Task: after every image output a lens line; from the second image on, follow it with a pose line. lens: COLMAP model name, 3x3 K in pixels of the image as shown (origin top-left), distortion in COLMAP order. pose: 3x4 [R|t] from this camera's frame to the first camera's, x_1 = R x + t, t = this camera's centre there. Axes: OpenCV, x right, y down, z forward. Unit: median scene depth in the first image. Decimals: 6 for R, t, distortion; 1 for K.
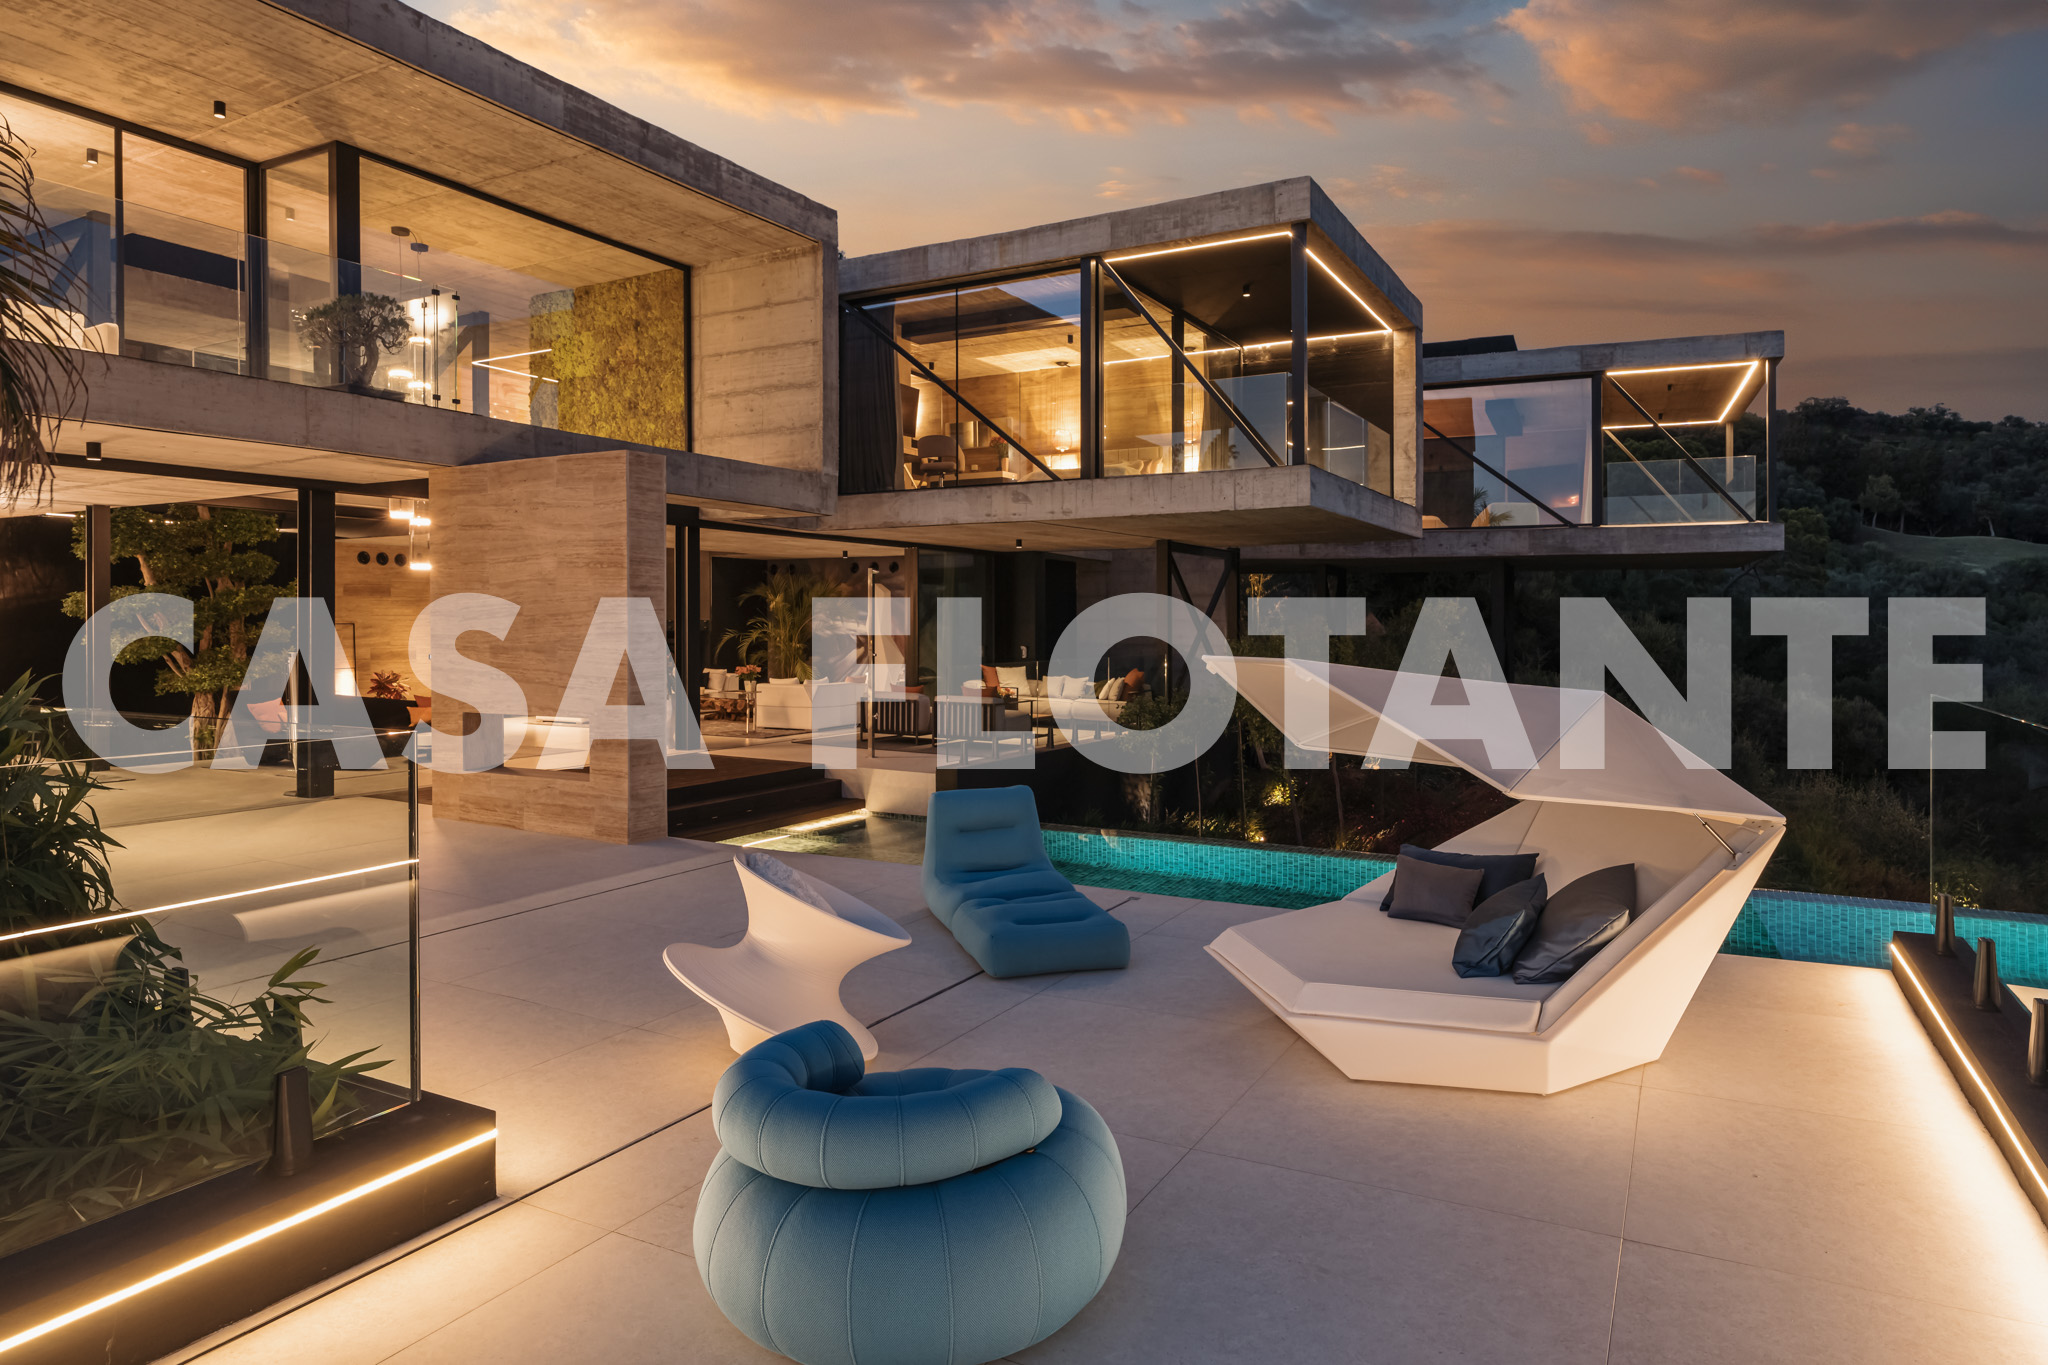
lens RADIAL K [[1211.9, 0, 1027.4], [0, 1211.9, 631.2], [0, 0, 1]] dist [0.002976, 0.000230]
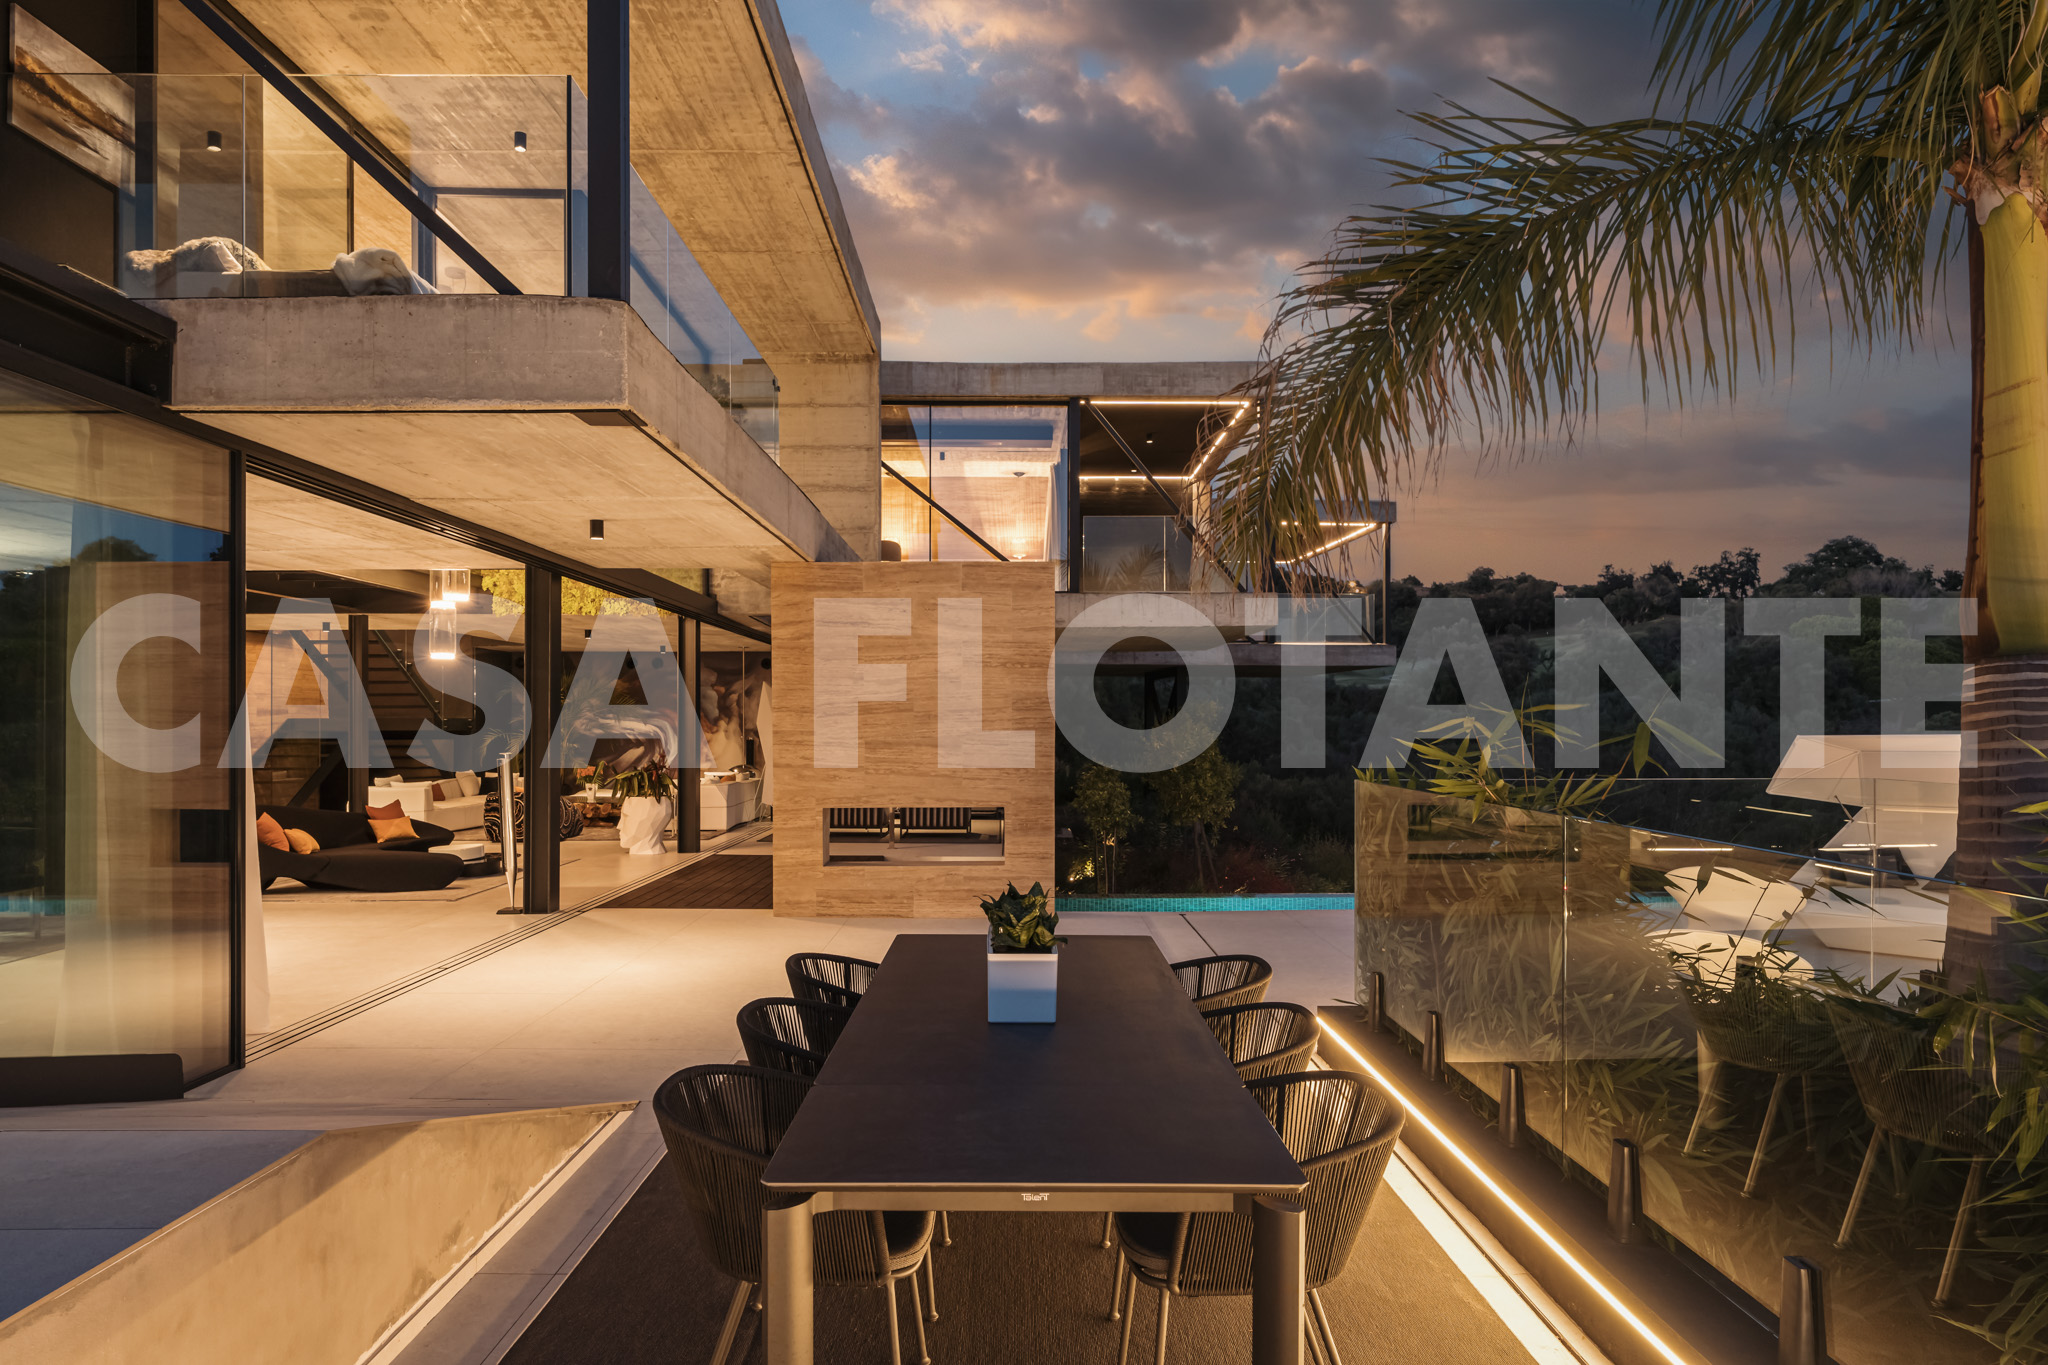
lens RADIAL K [[1227.9, 0, 1017.6], [0, 1227.9, 729.5], [0, 0, 1]] dist [0.002434, 0.000343]
pose [[0.872273, -0.004214, 0.489000, -0.570493], [0.004783, 0.999989, 0.000085, 0.001942], [-0.488995, 0.002264, 0.872284, 0.025445]]
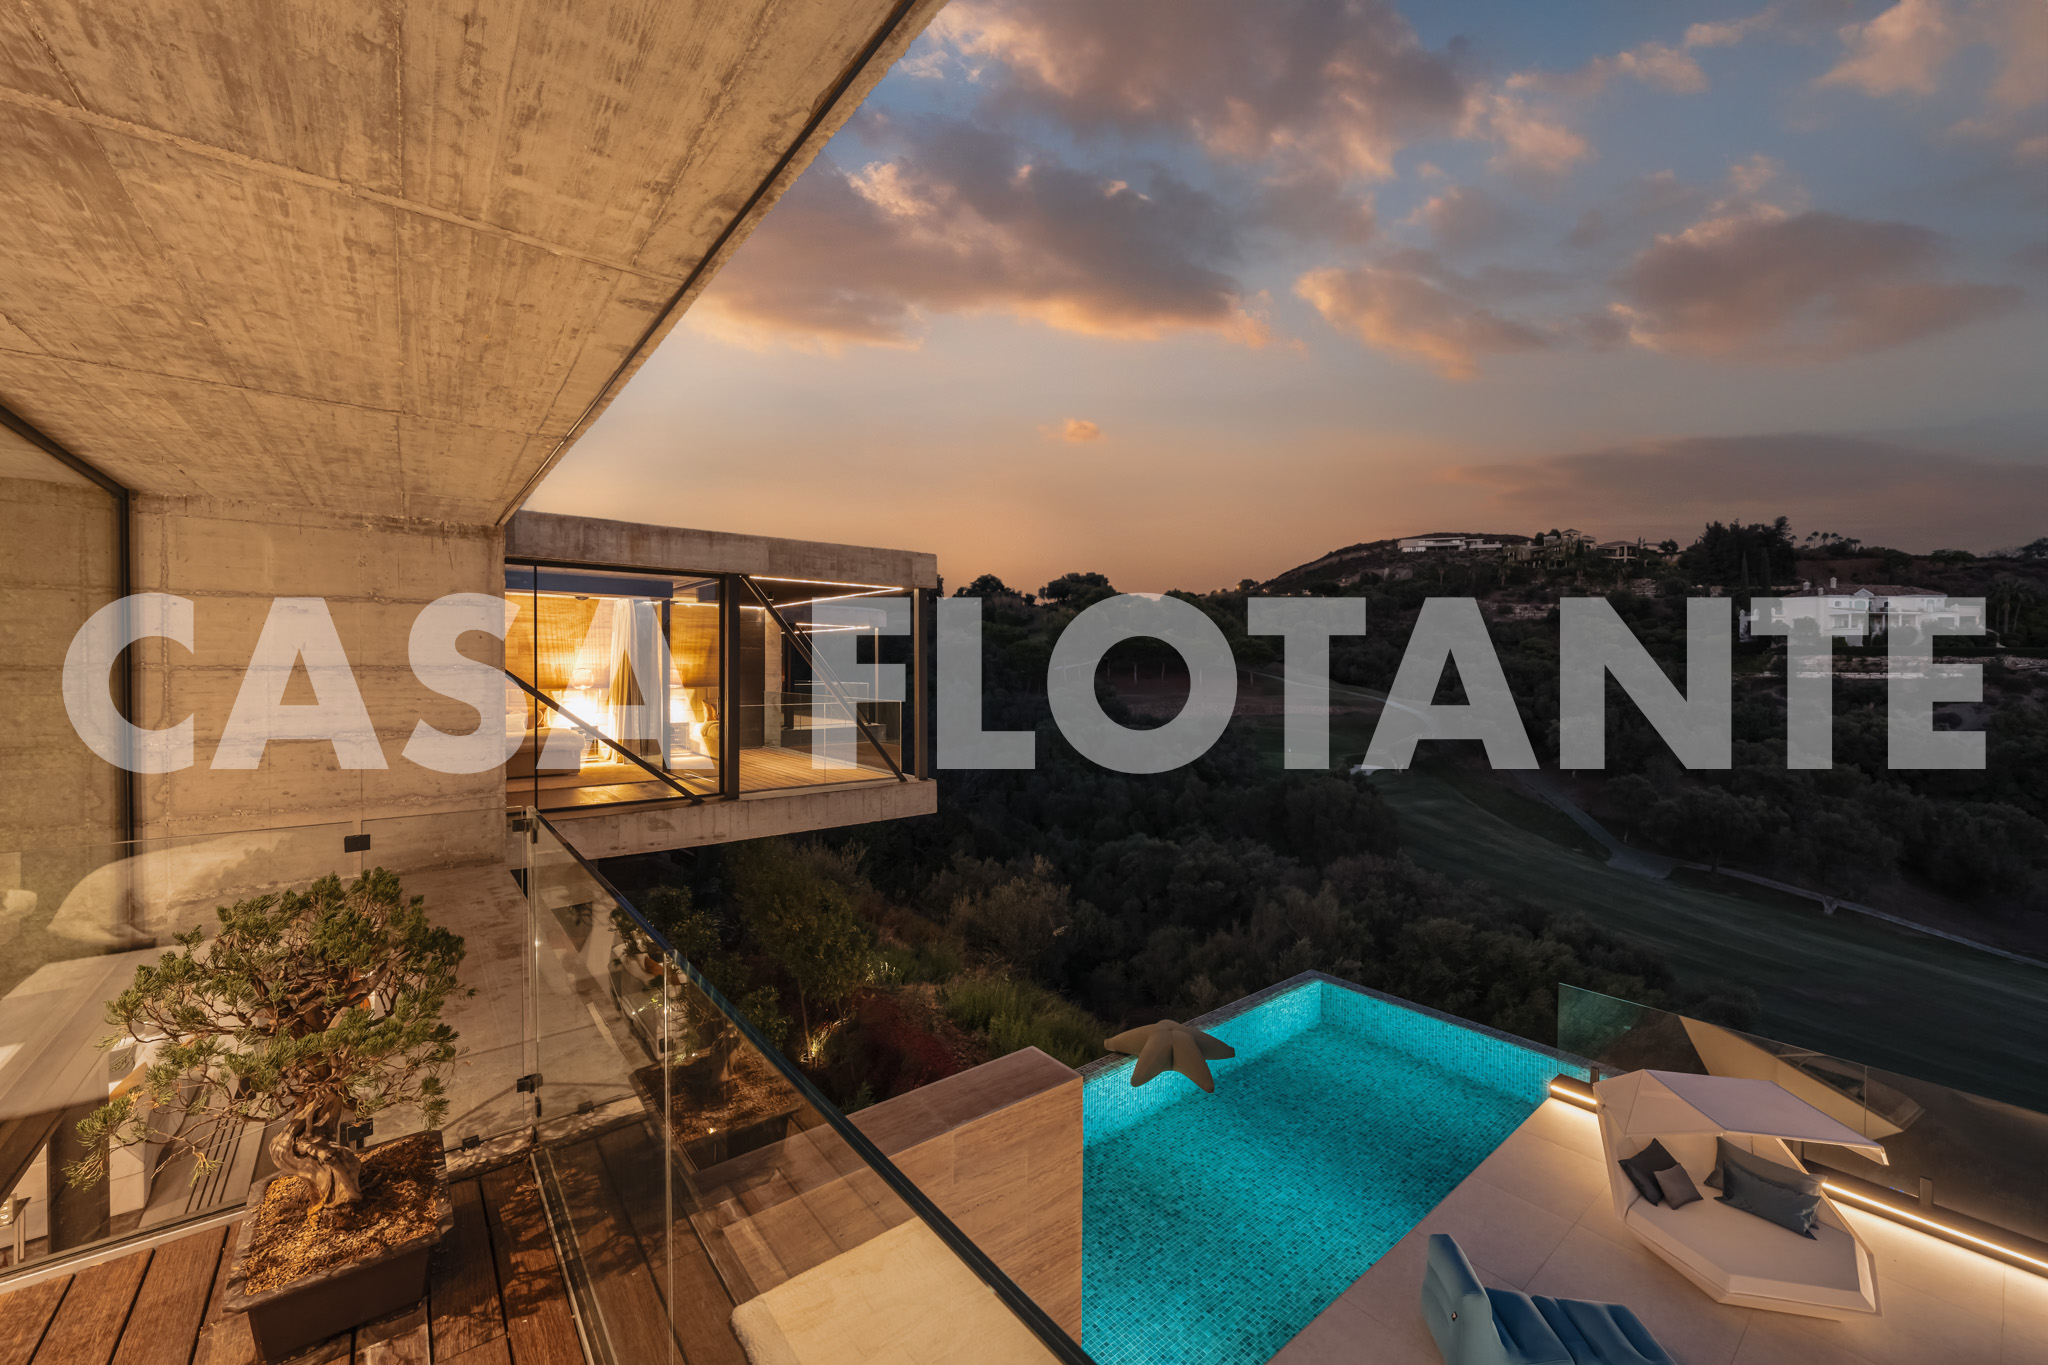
lens RADIAL K [[810.1, 0, 1024.0], [0, 810.1, 682.5], [0, 0, 1]] dist [-0.001258, -0.000095]
pose [[0.389122, -0.017218, 0.921025, -0.471112], [0.002490, 0.999841, 0.017639, -0.235089], [-0.921183, -0.004570, 0.389103, 0.538682]]
